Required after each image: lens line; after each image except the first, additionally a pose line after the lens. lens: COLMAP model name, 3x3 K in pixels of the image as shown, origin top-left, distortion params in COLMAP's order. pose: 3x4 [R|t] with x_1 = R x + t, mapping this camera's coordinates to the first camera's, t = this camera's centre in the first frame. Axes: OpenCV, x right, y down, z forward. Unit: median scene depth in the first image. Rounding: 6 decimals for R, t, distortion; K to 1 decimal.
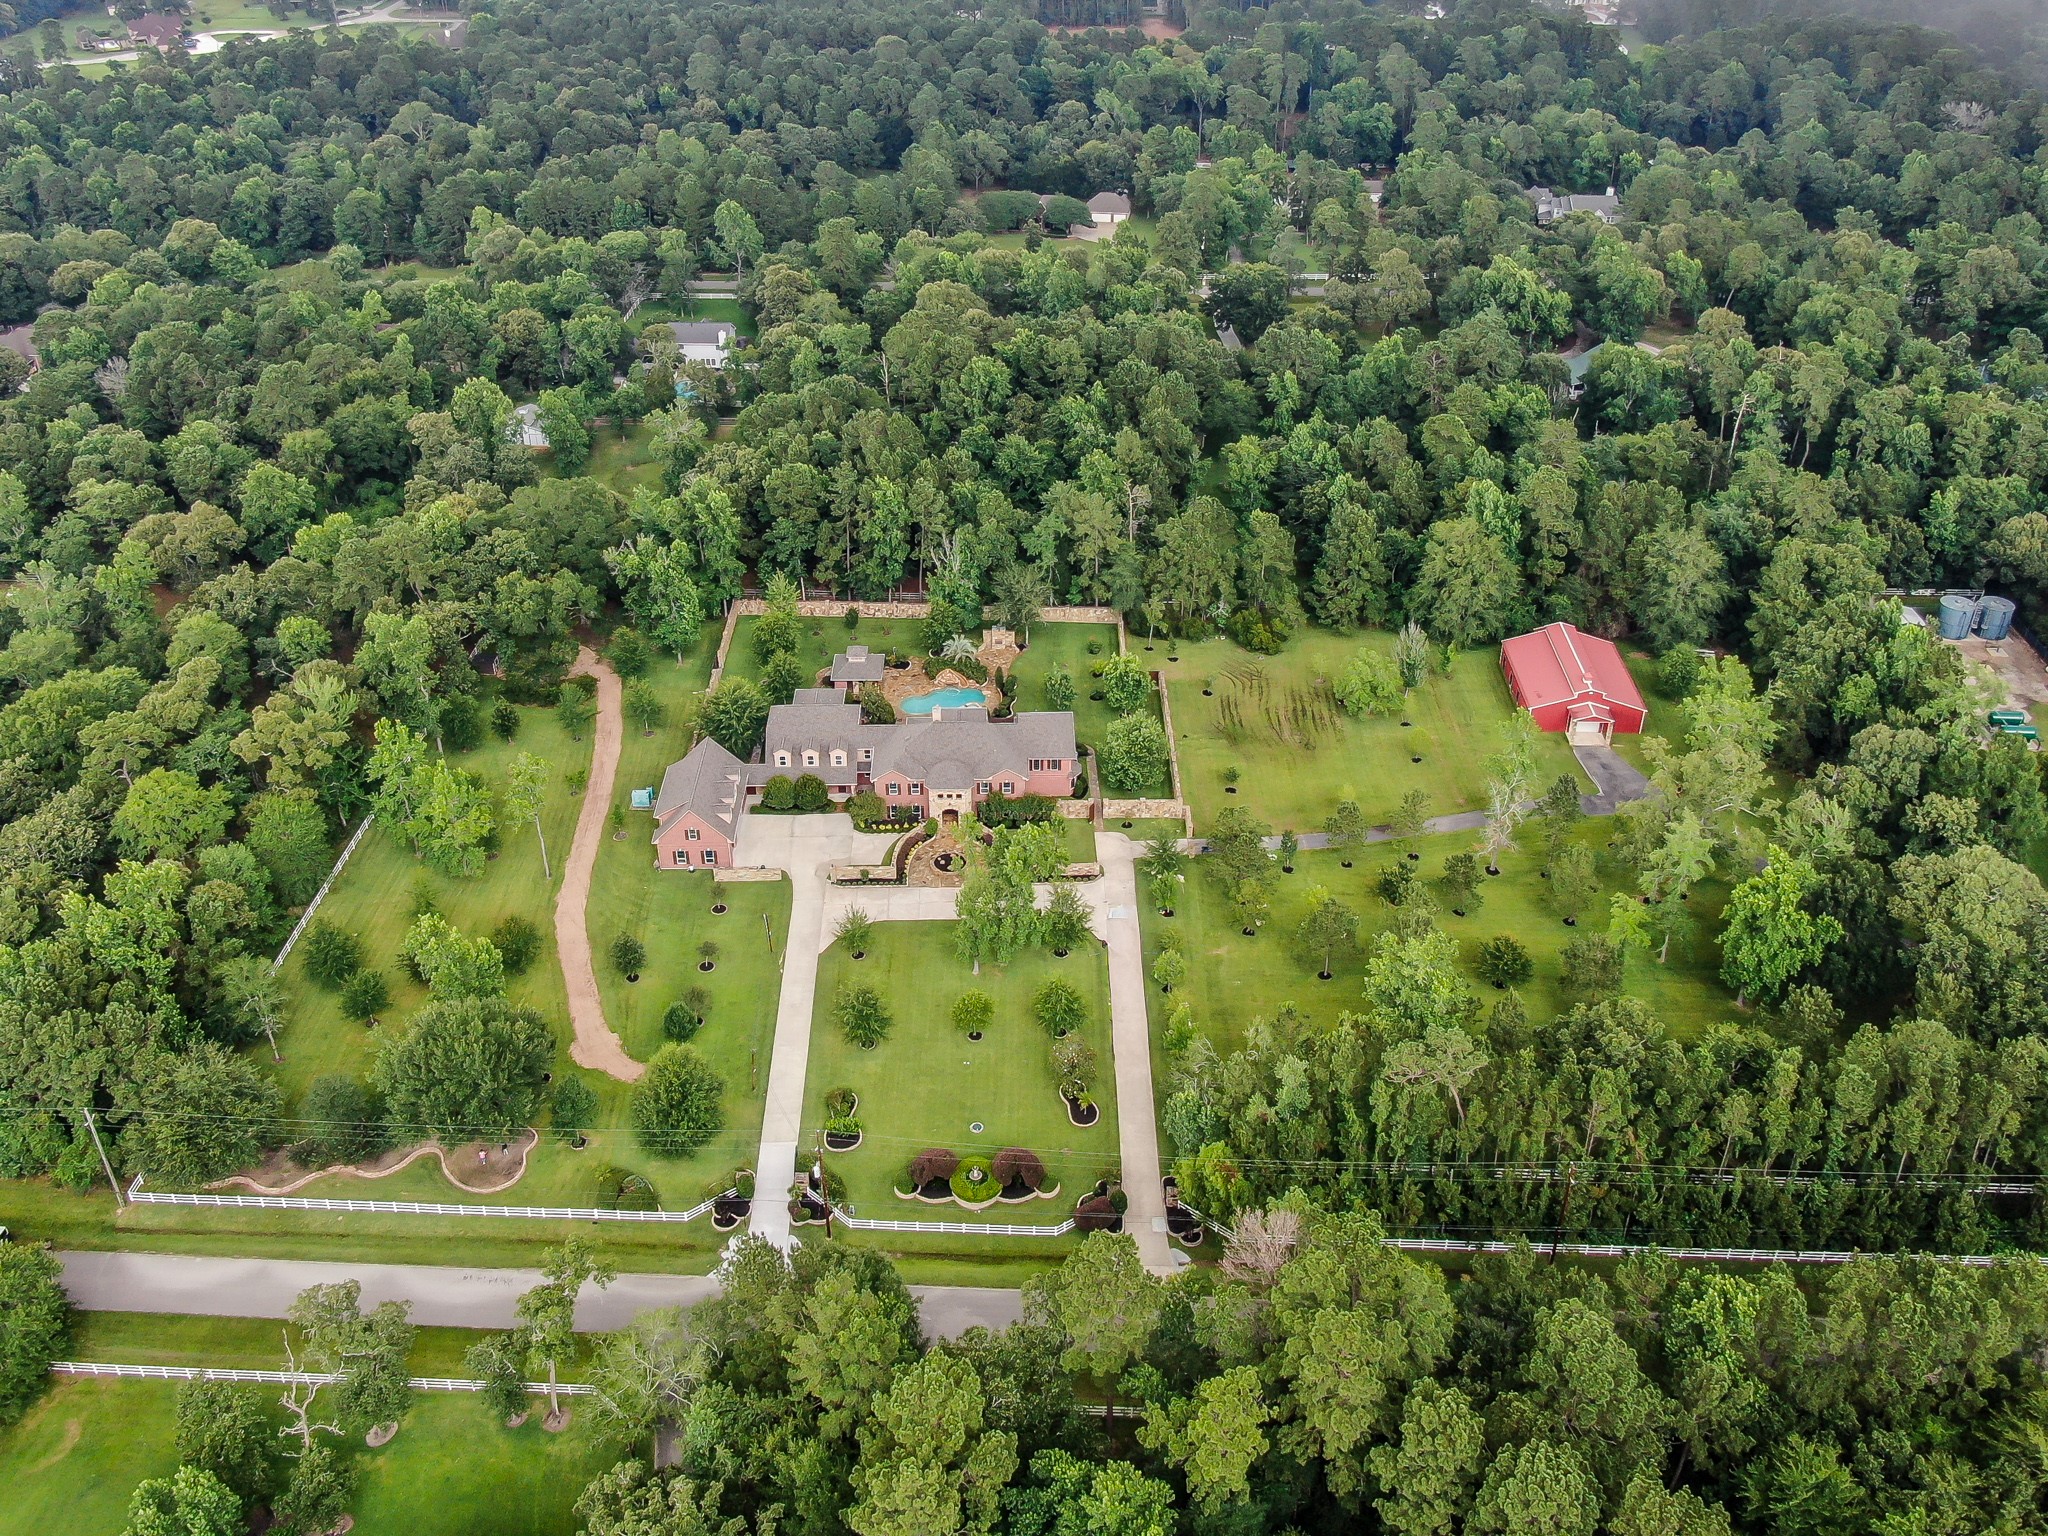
lens RADIAL K [[1478.2, 0, 1024.0], [0, 1478.2, 768.0], [0, 0, 1]] dist [-0.007573, -0.007963]
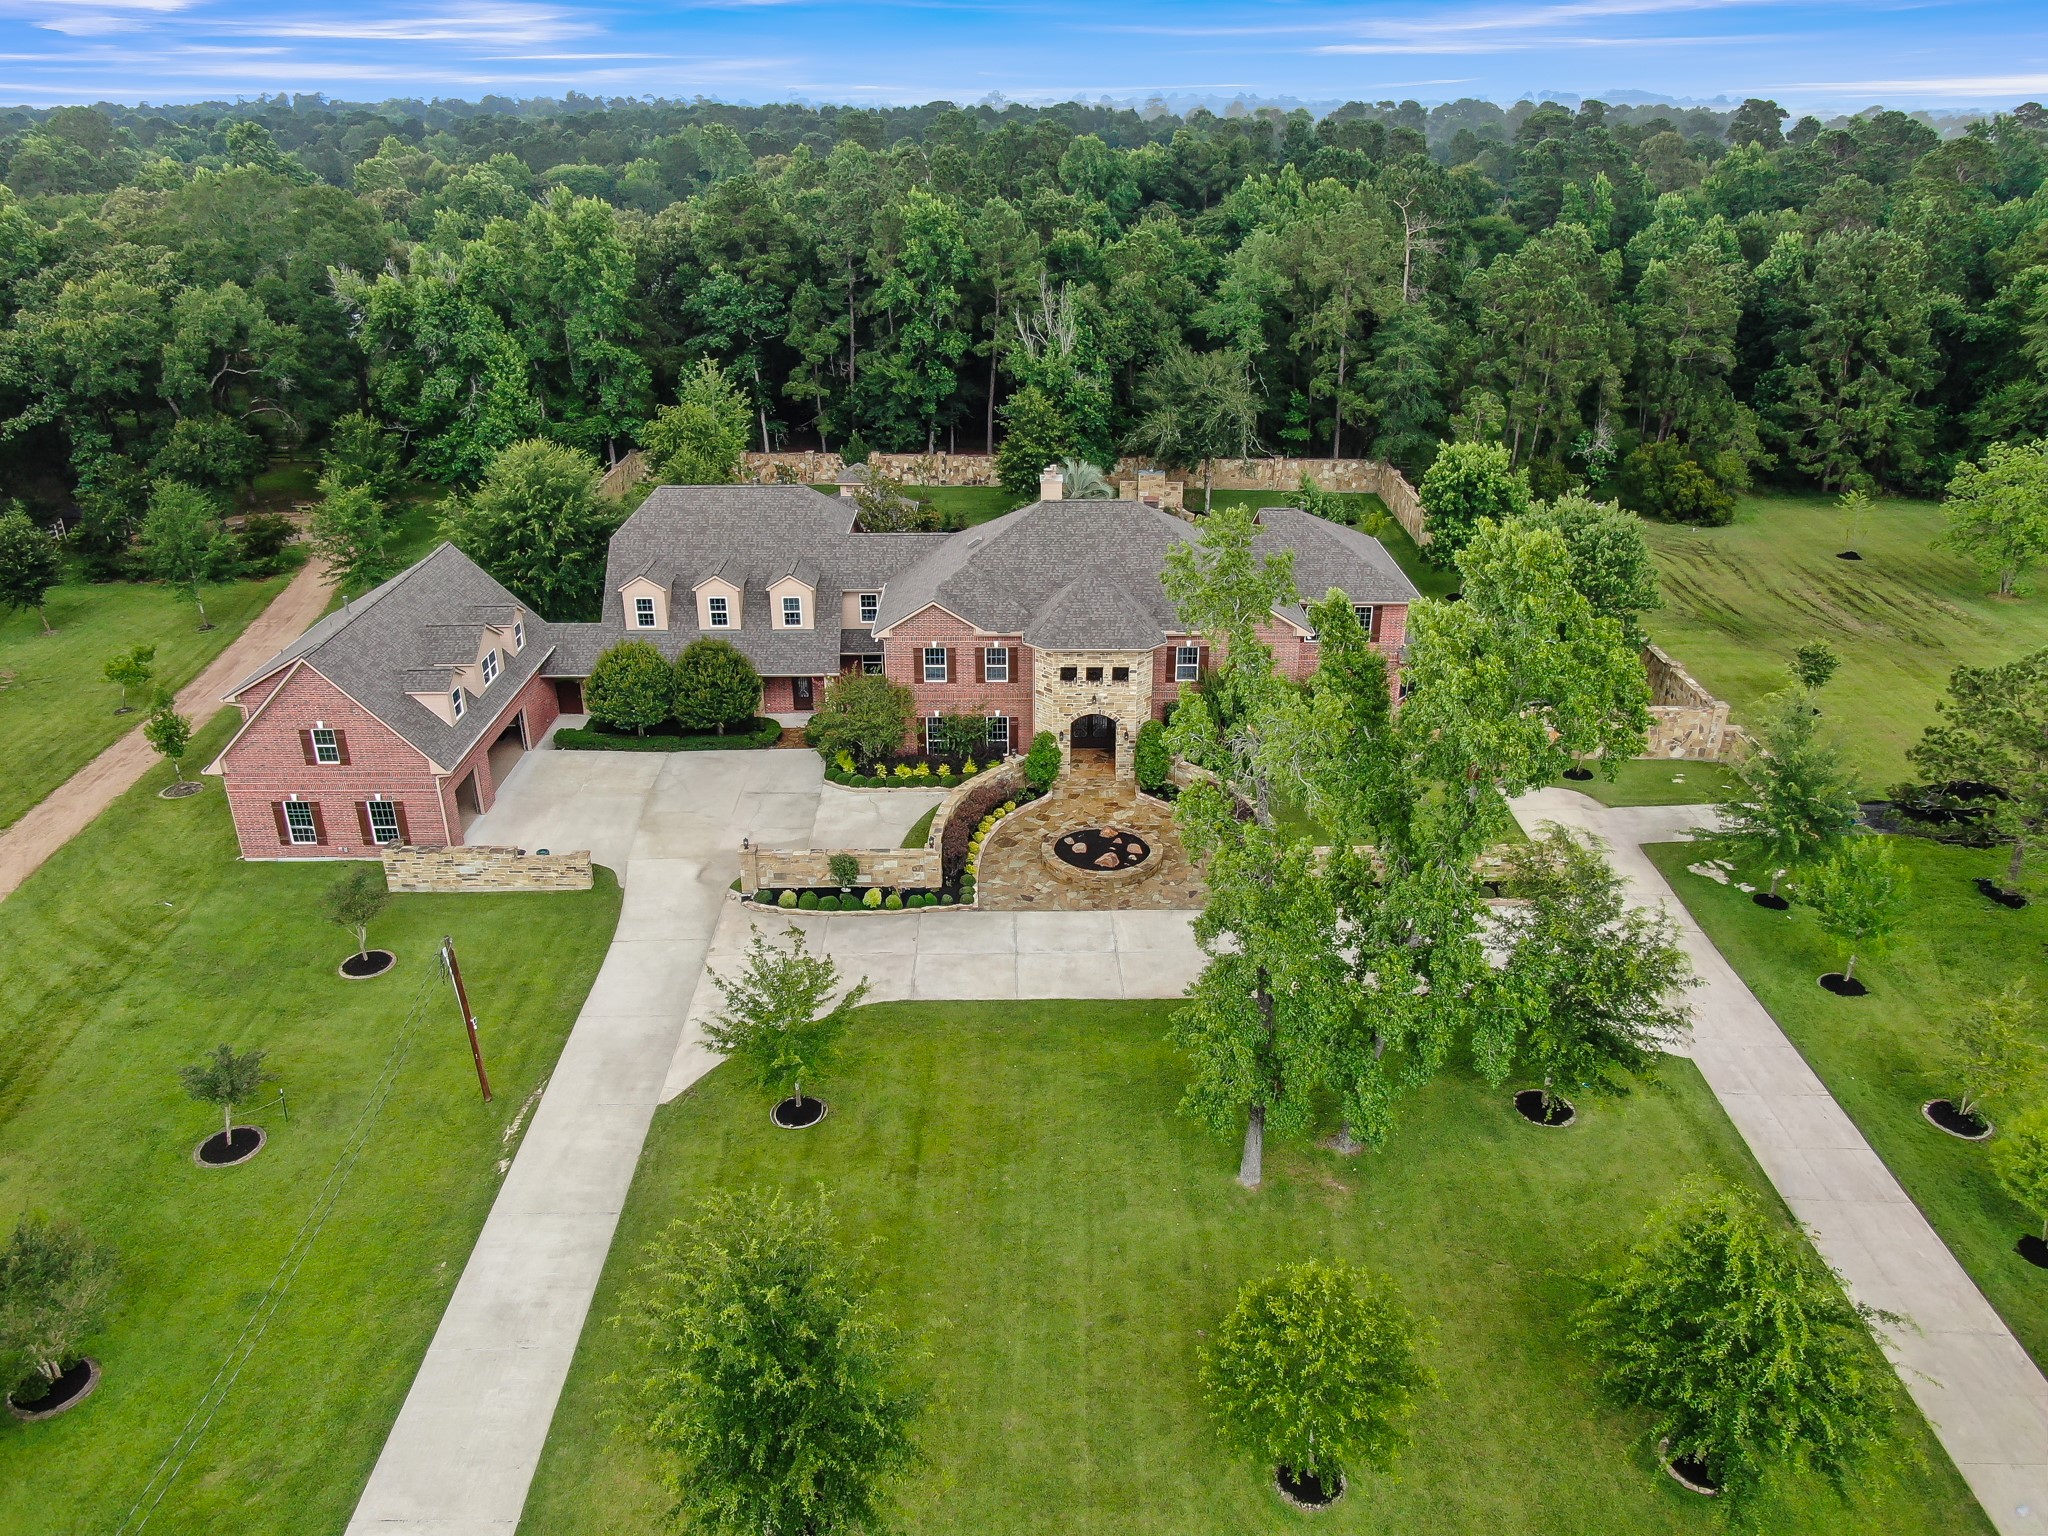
lens RADIAL K [[1478.2, 0, 1024.0], [0, 1478.2, 768.0], [0, 0, 1]] dist [-0.007573, -0.007963]
pose [[0.999656, -0.000459, -0.026232, -0.056477], [-0.003549, 0.988288, -0.152558, 0.093097], [0.025995, 0.152599, 0.987946, 0.638366]]
